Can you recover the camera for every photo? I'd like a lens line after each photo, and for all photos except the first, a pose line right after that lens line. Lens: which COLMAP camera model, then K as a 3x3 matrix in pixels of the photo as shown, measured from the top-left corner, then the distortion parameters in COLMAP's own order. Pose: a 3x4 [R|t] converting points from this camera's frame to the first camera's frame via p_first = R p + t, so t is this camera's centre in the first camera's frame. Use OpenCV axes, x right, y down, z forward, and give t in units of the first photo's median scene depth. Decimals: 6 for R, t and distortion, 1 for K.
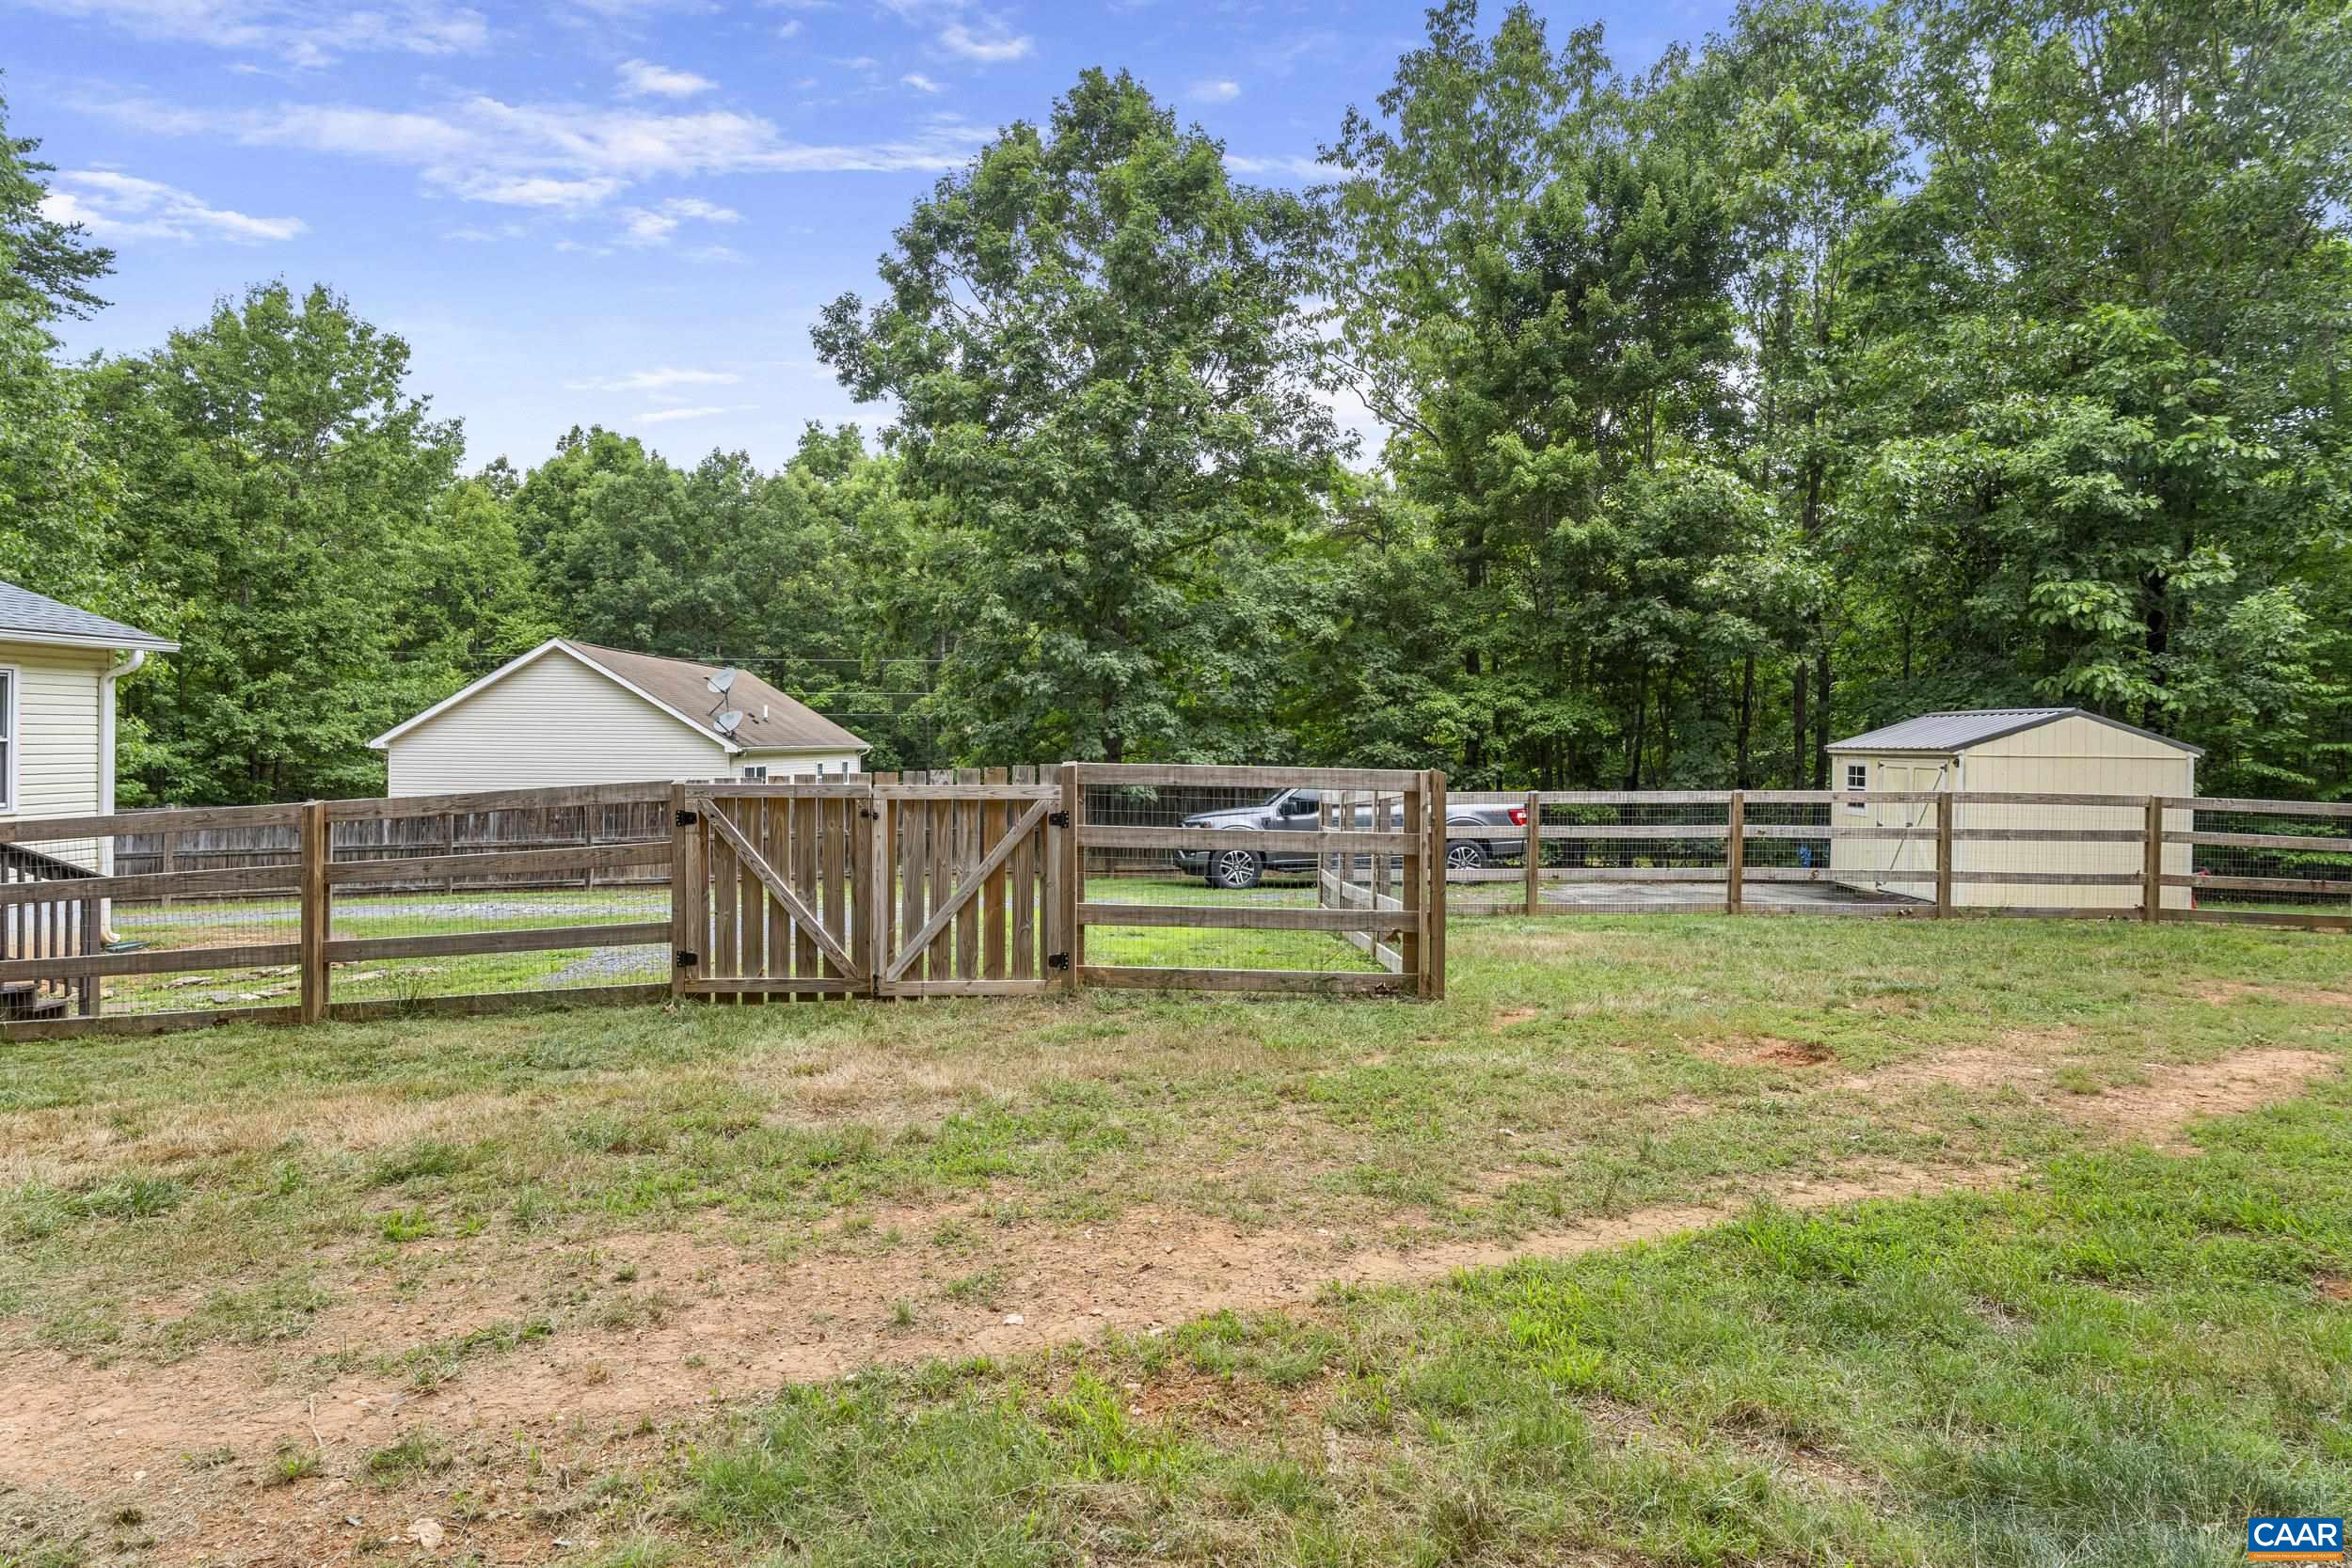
lens RADIAL K [[1290.8, 0, 1184.2], [0, 1290.8, 768.0], [0, 0, 1]] dist [-0.004537, 0.002258]
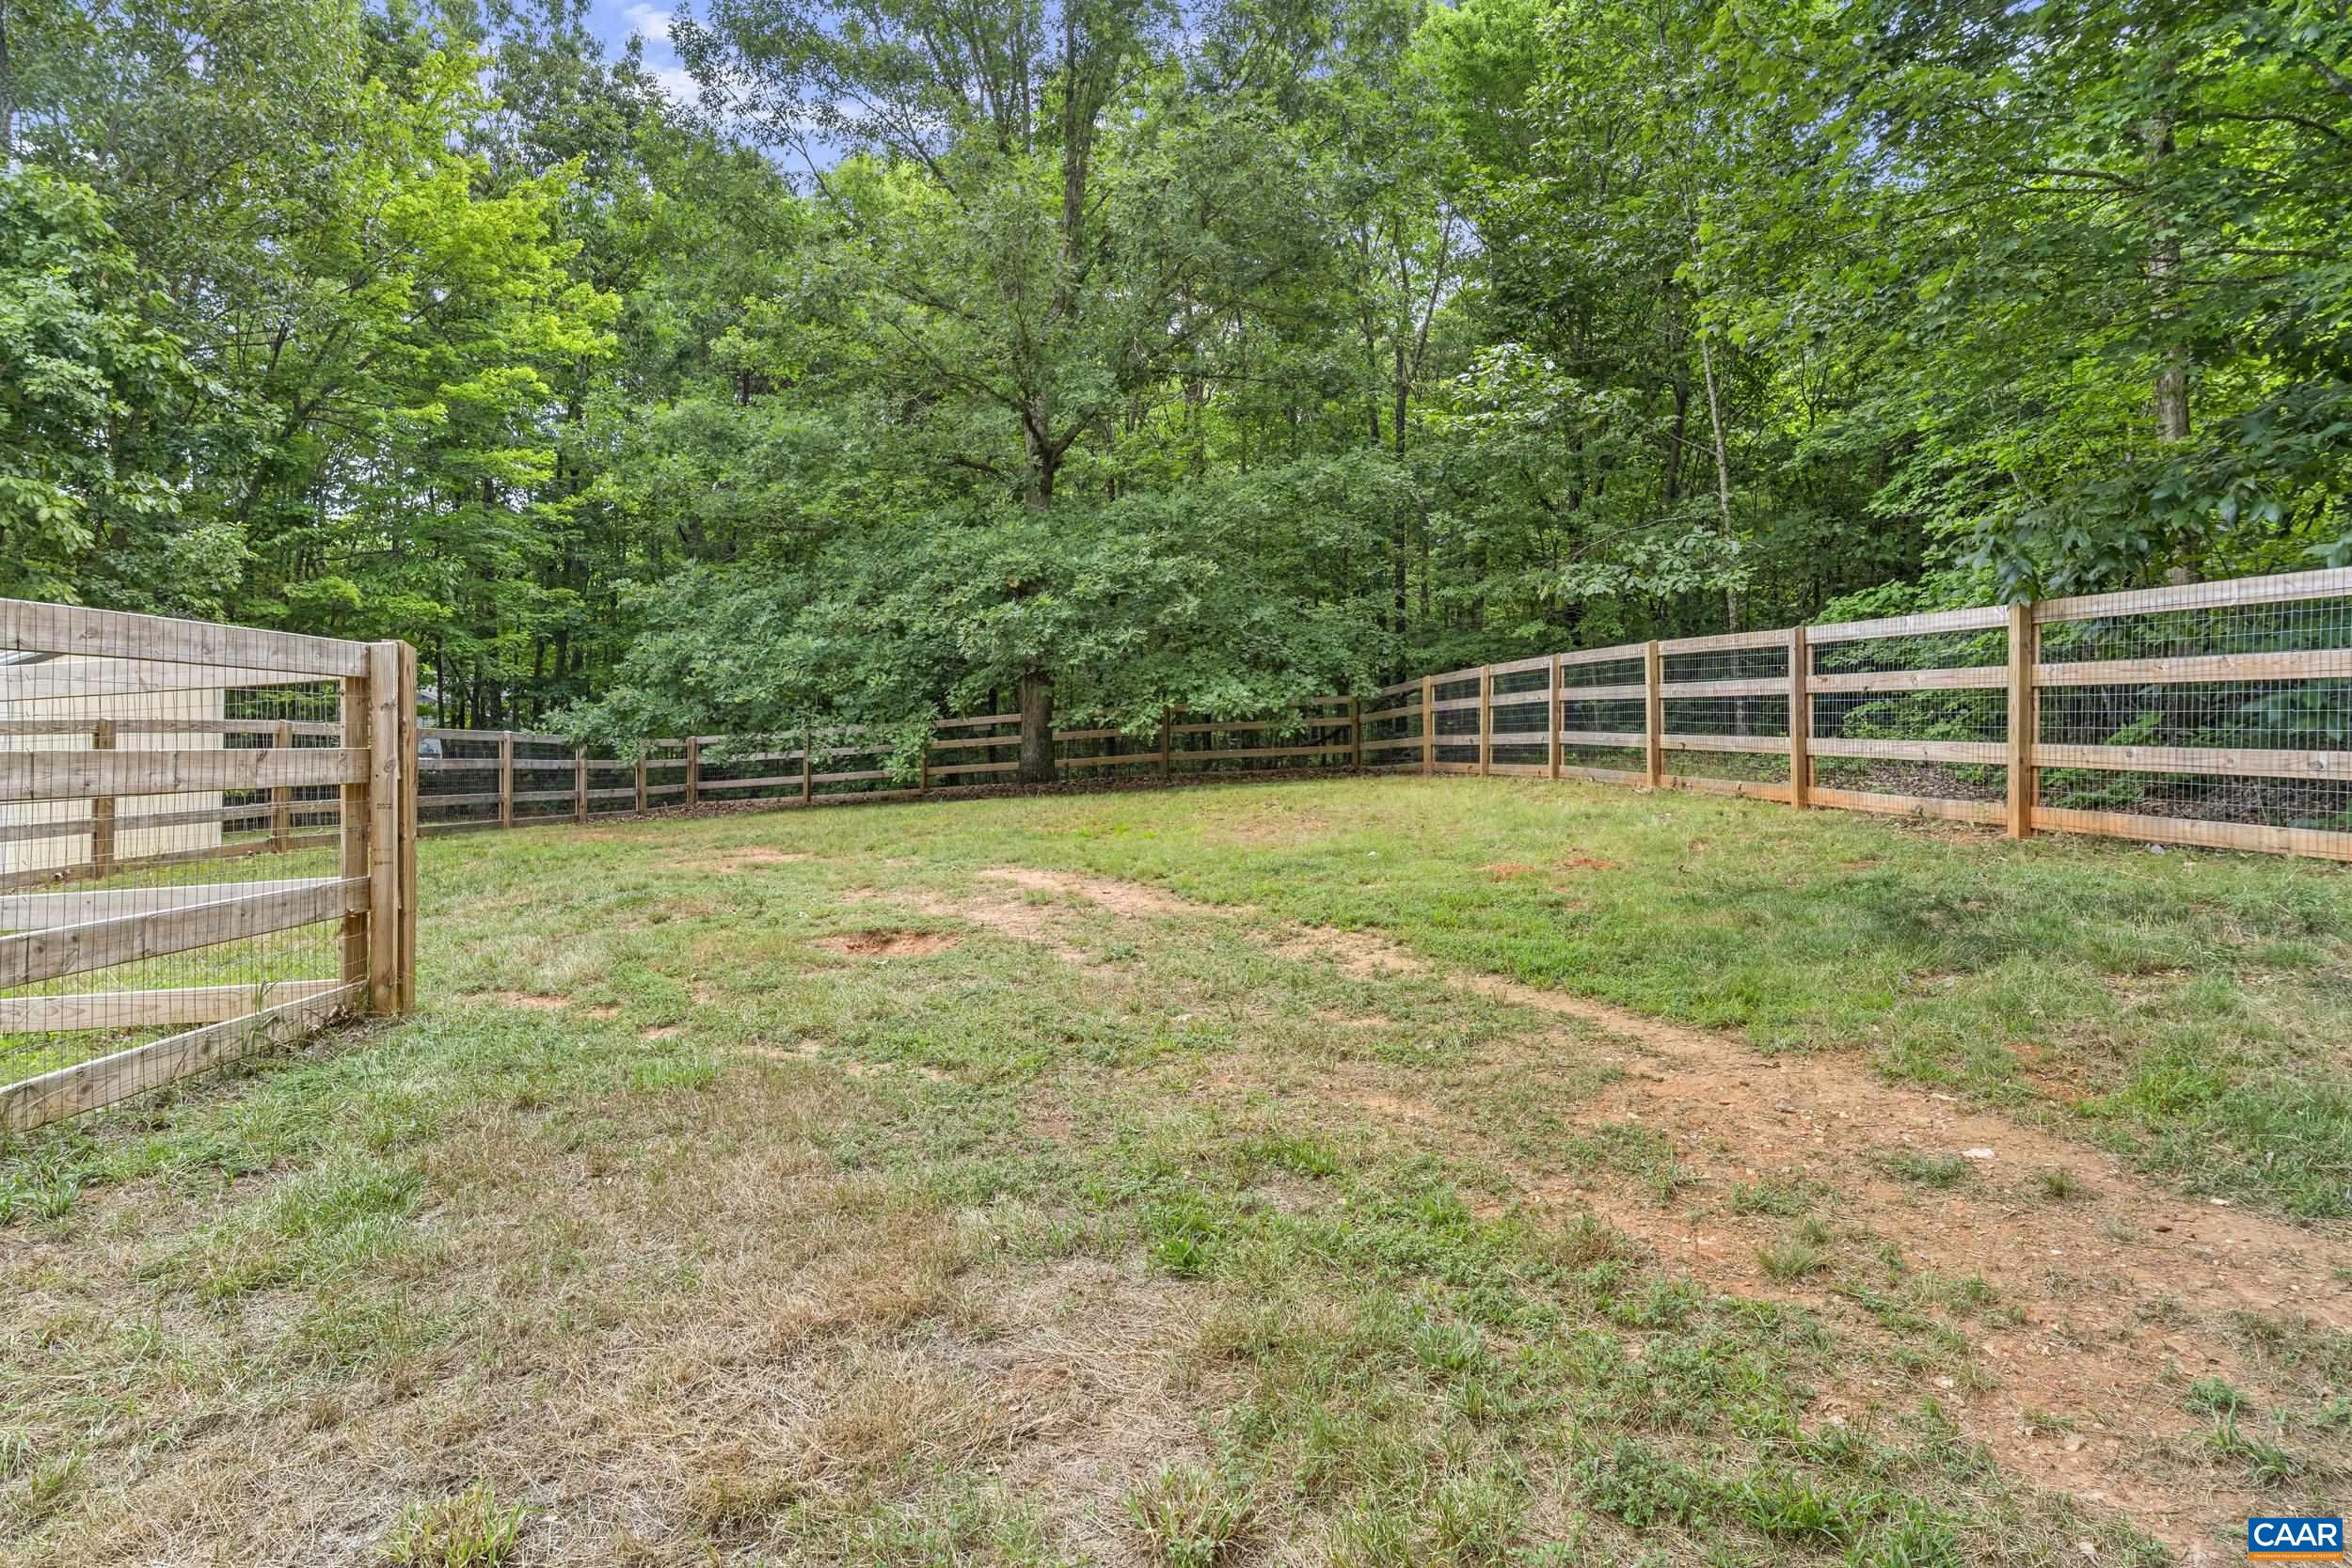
lens RADIAL K [[1290.8, 0, 1184.2], [0, 1290.8, 768.0], [0, 0, 1]] dist [-0.004537, 0.002258]
pose [[0.029971, -0.033124, 0.999002, -0.419067], [-0.006816, 0.999421, 0.033343, 0.036059], [-0.999528, -0.007809, 0.029728, 0.591002]]
